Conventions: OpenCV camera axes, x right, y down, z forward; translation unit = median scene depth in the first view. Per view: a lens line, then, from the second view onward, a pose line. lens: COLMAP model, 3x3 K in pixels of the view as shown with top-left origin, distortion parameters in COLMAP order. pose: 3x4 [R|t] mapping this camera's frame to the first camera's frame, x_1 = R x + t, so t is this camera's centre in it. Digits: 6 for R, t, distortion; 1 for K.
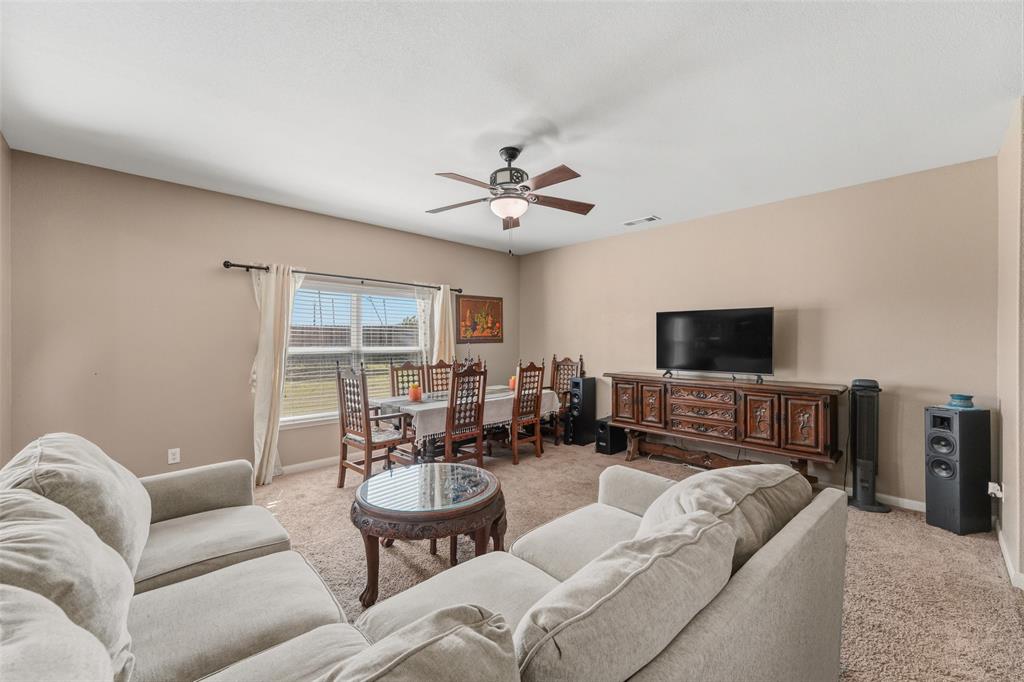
lens RADIAL K [[405.2, 0, 503.0], [0, 405.2, 341.3], [0, 0, 1]] dist [0.003191, -0.000658]
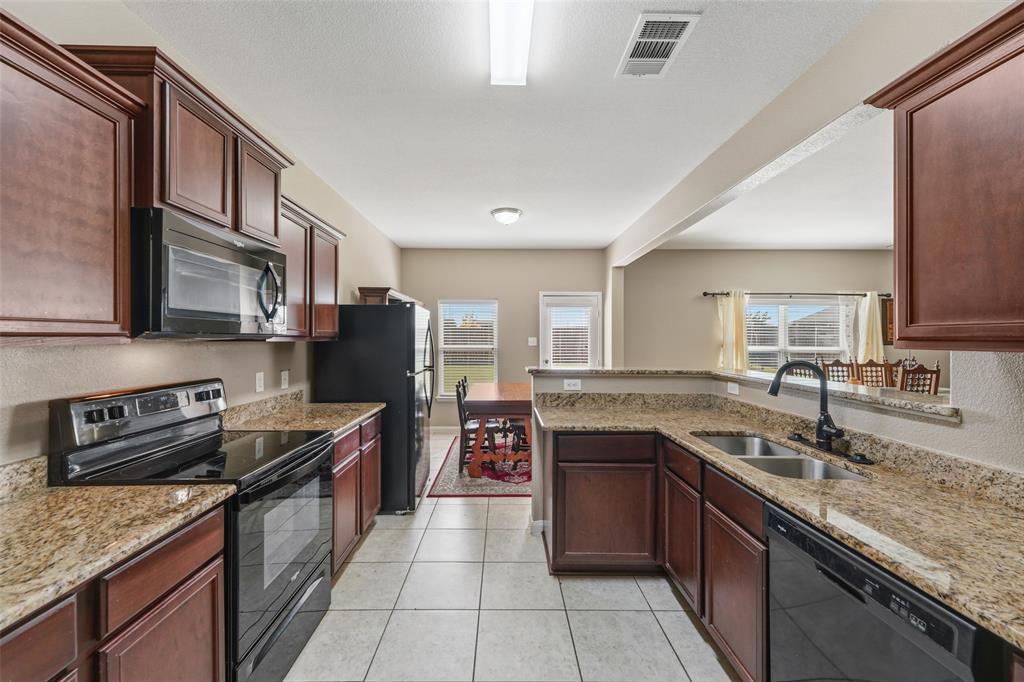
lens RADIAL K [[405.2, 0, 502.0], [0, 405.2, 340.8], [0, 0, 1]] dist [0.003191, -0.000658]
pose [[0.721512, 0.005411, -0.692381, -0.117420], [-0.004948, 0.999984, 0.002660, -0.003915], [0.692384, 0.001507, 0.721527, -0.553128]]
